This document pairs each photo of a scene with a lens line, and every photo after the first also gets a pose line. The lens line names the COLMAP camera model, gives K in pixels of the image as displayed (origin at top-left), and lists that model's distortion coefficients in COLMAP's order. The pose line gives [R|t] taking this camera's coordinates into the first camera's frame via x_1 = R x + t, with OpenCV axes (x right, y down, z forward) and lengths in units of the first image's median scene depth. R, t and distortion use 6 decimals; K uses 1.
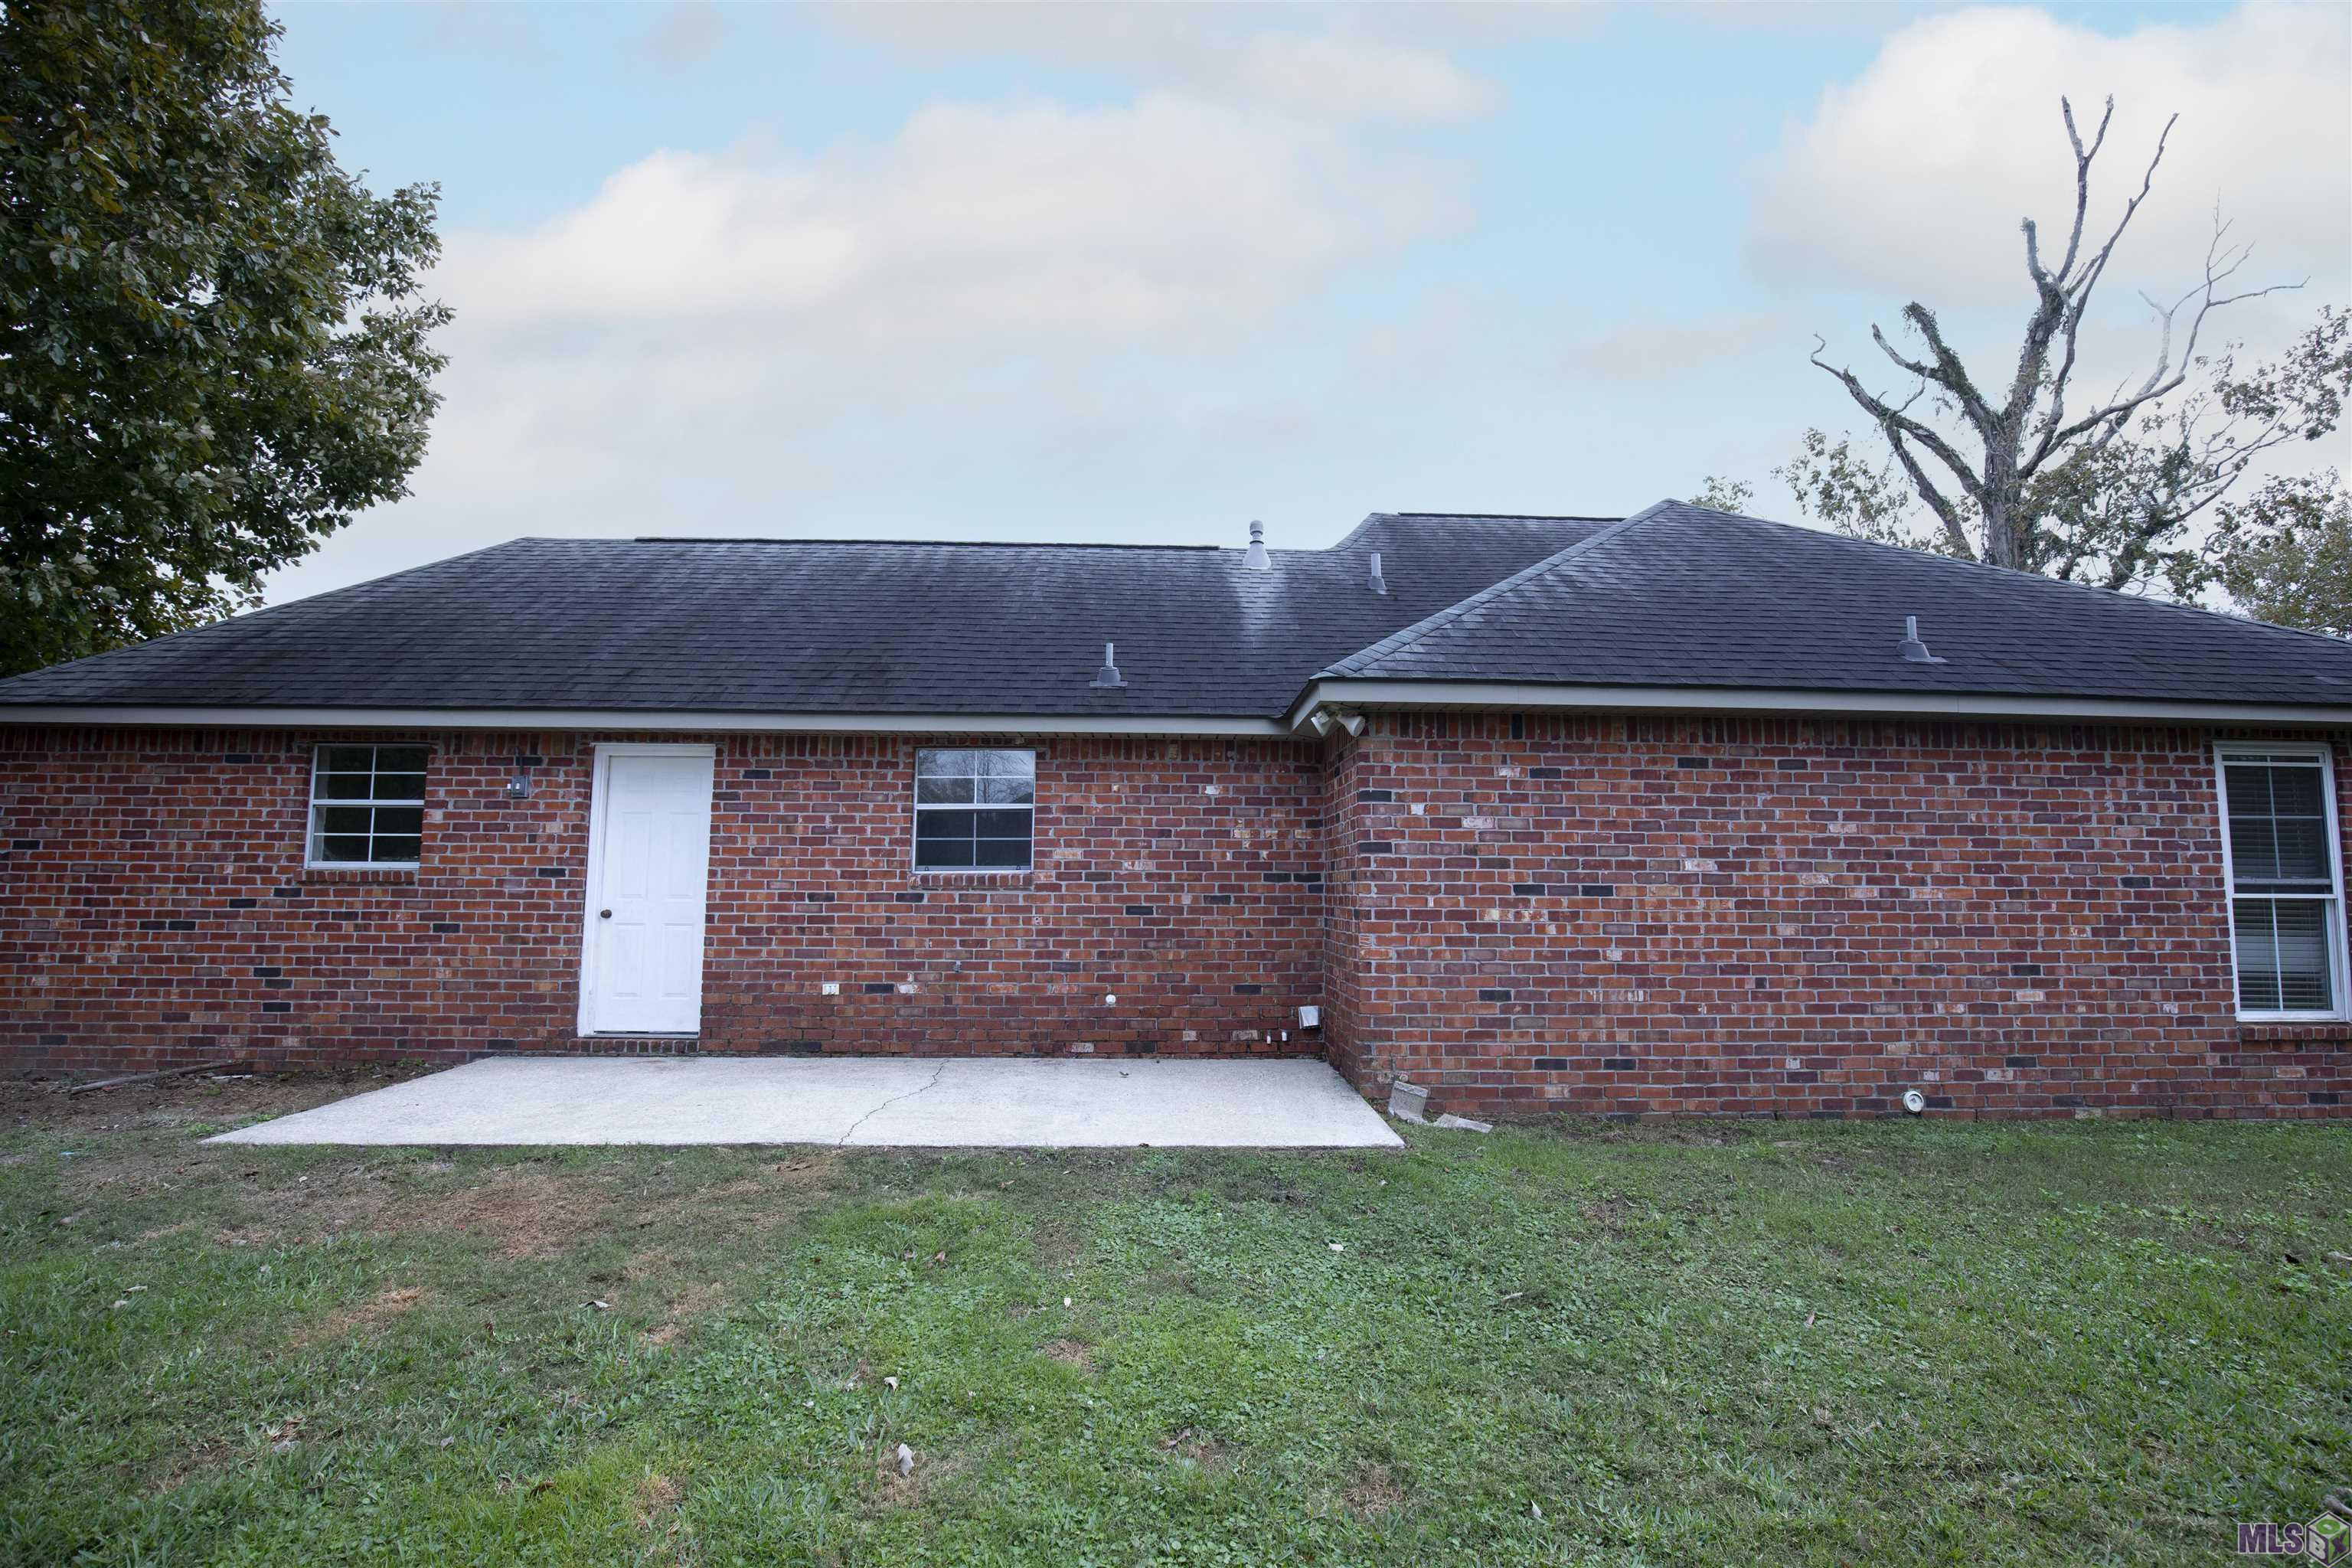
lens RADIAL K [[1065.9, 0, 1194.4], [0, 1065.9, 786.4], [0, 0, 1]] dist [-0.034950, 0.005806]
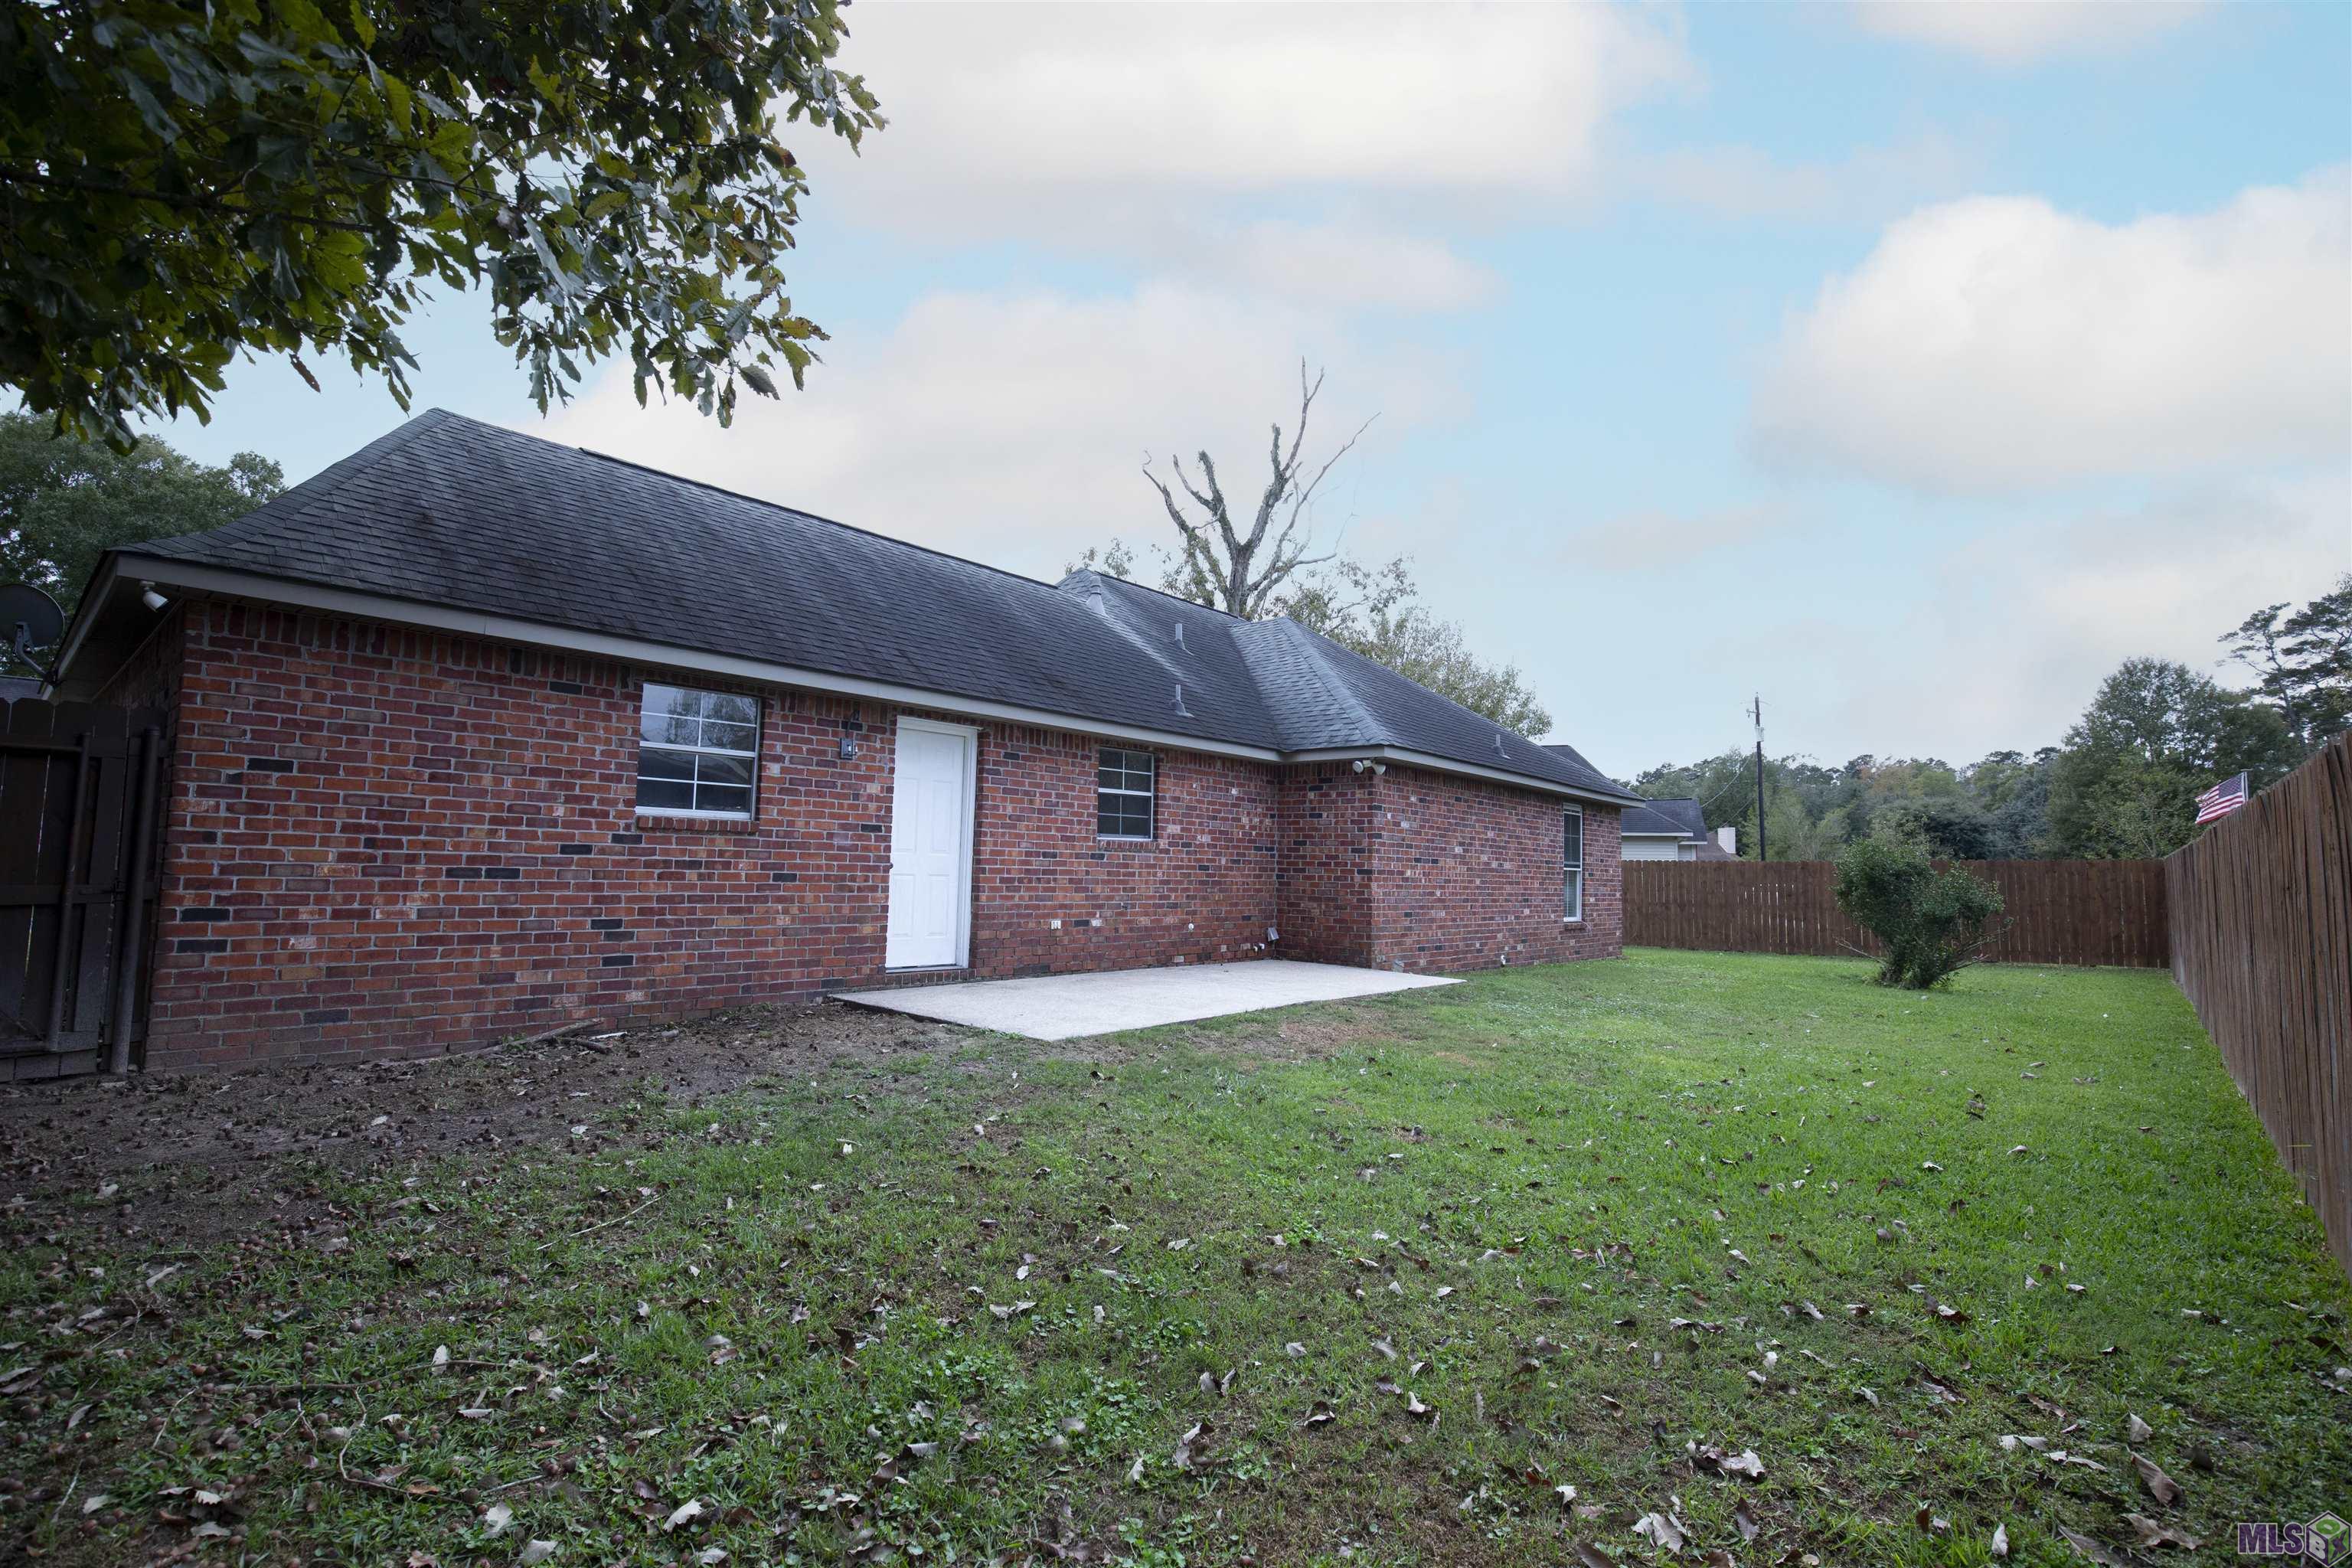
lens RADIAL K [[1065.9, 0, 1176.5], [0, 1065.9, 775.7], [0, 0, 1]] dist [-0.034950, 0.005806]
pose [[0.685083, 0.076303, 0.724457, -1.216256], [-0.095546, 0.995320, -0.014479, 0.011628], [-0.722171, -0.059300, 0.689168, -0.009596]]
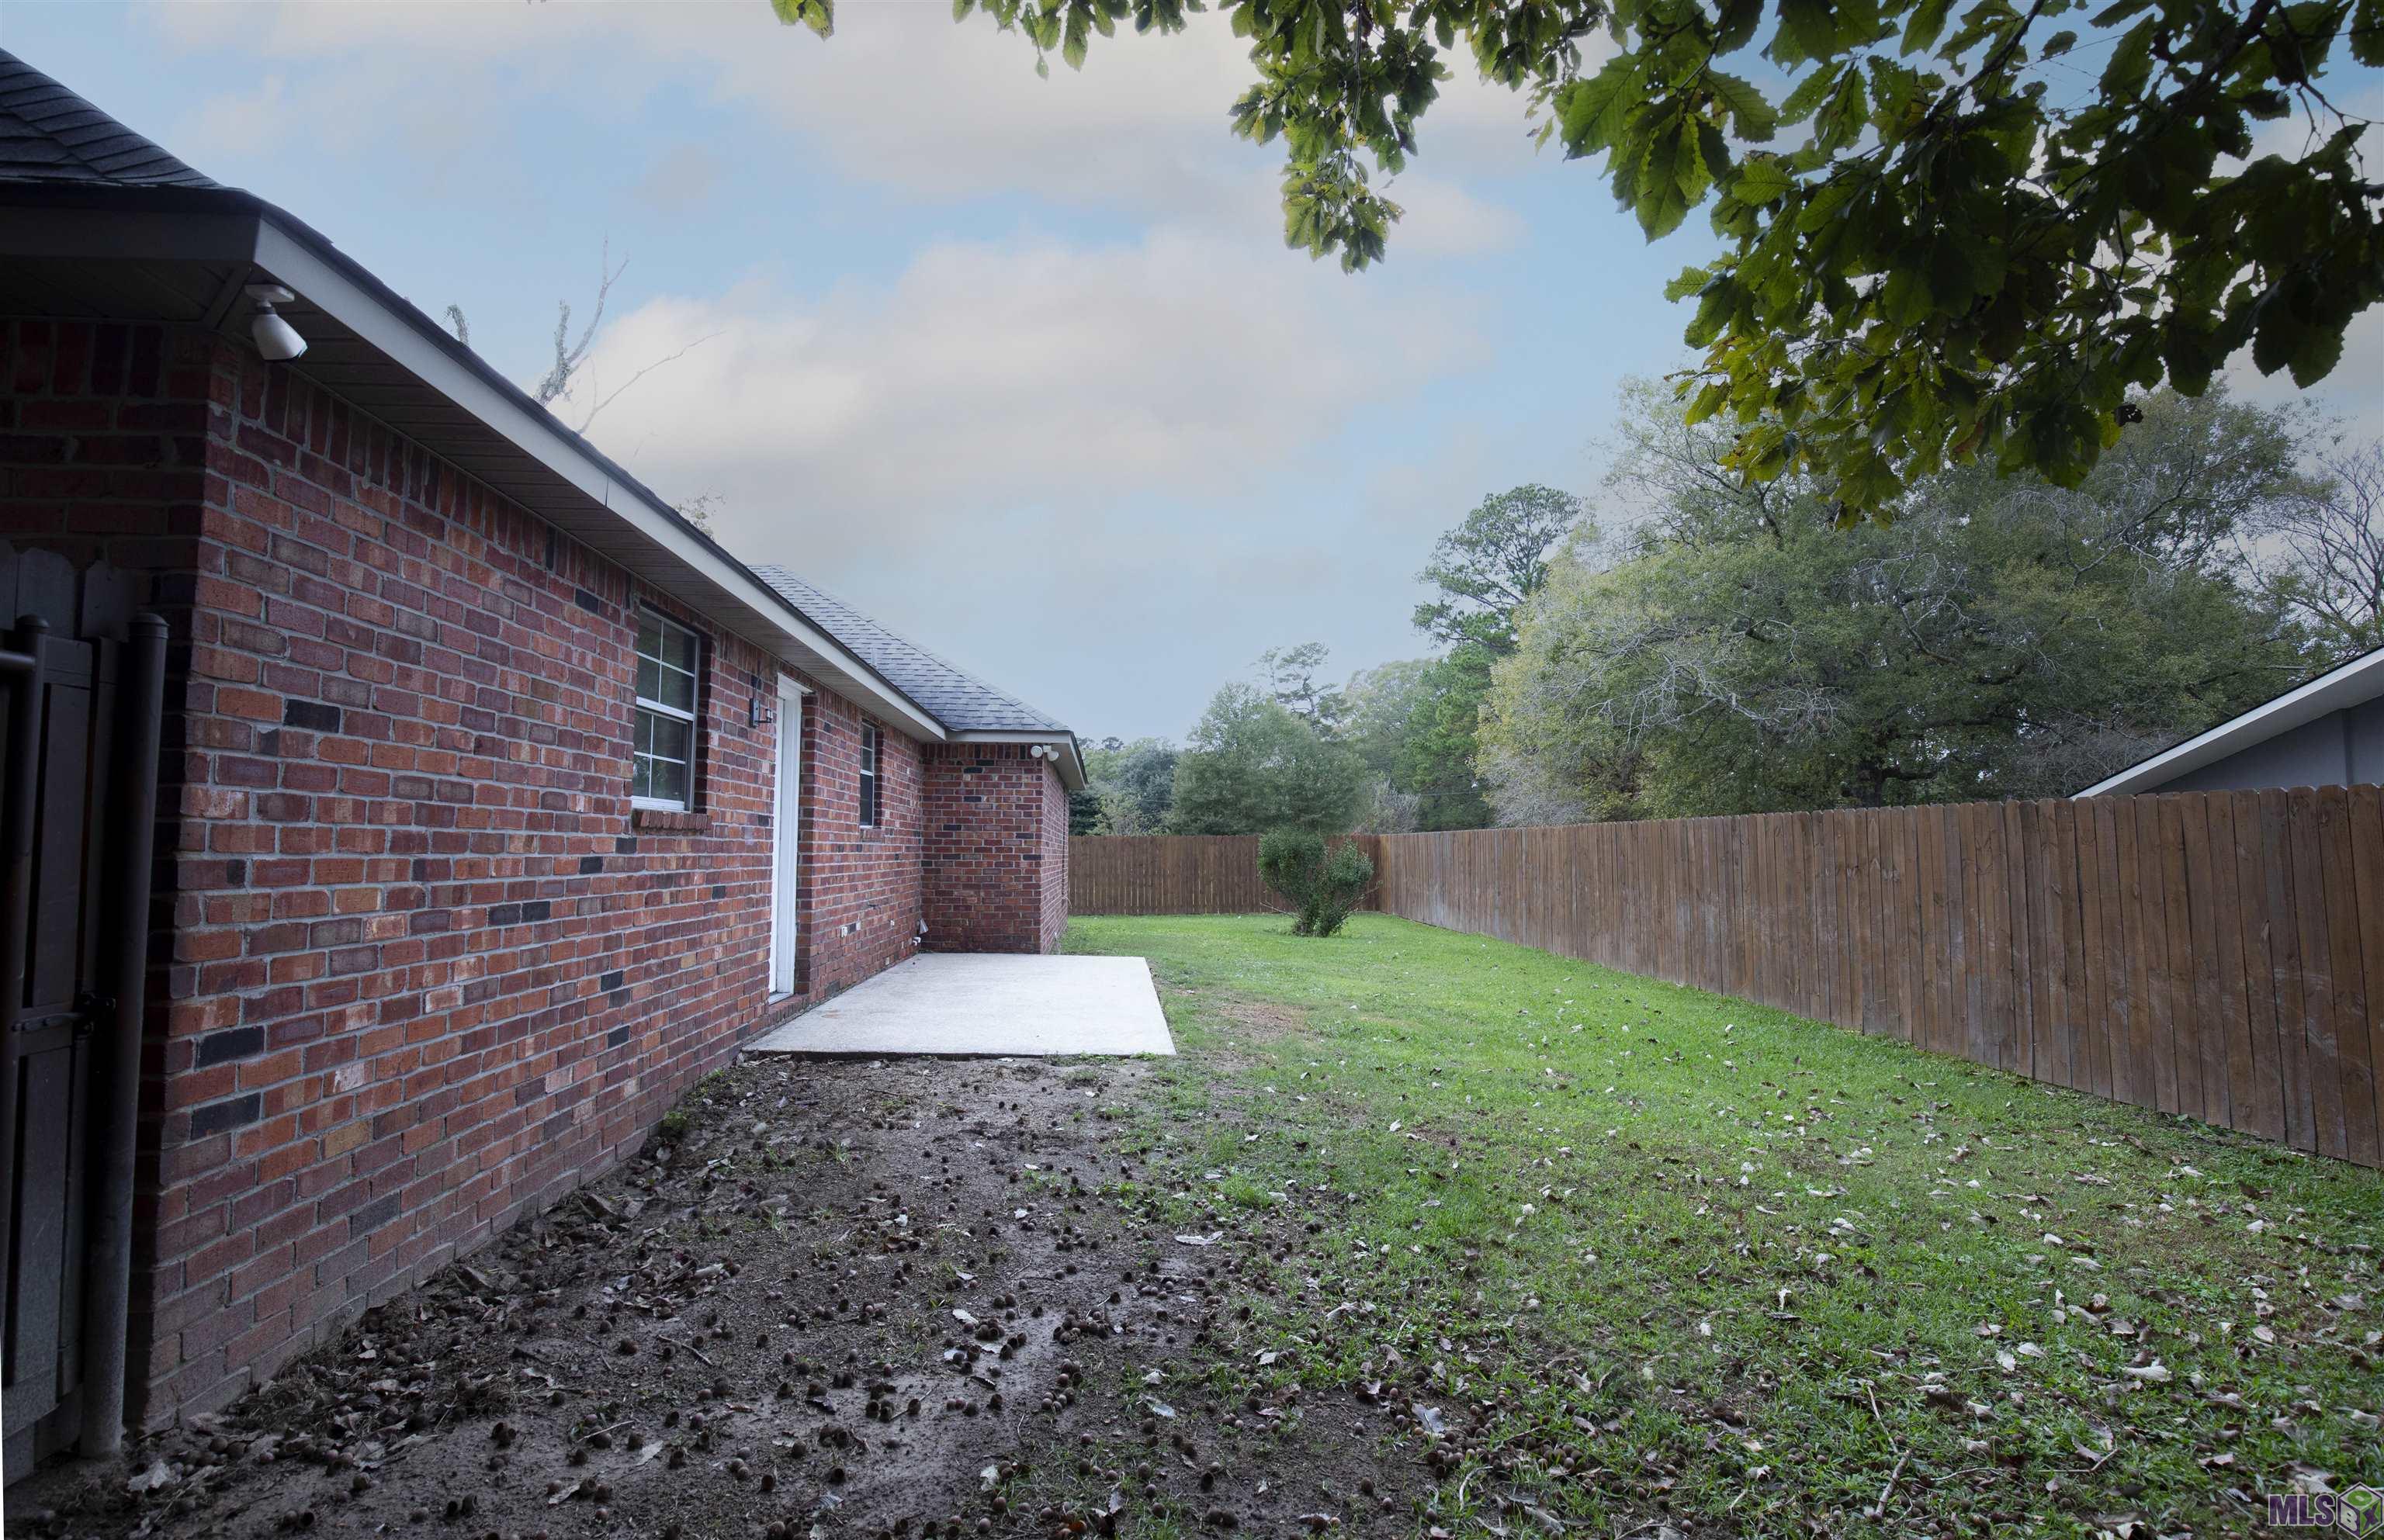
lens RADIAL K [[1100.0, 0, 1199.9], [0, 1100.0, 771.7], [0, 0, 1]] dist [-0.030767, 0.002558]
pose [[-0.039861, 0.067795, 0.996903, -1.502092], [-0.108708, 0.991479, -0.071773, 0.068422], [-0.993274, -0.111232, -0.032152, 0.691248]]
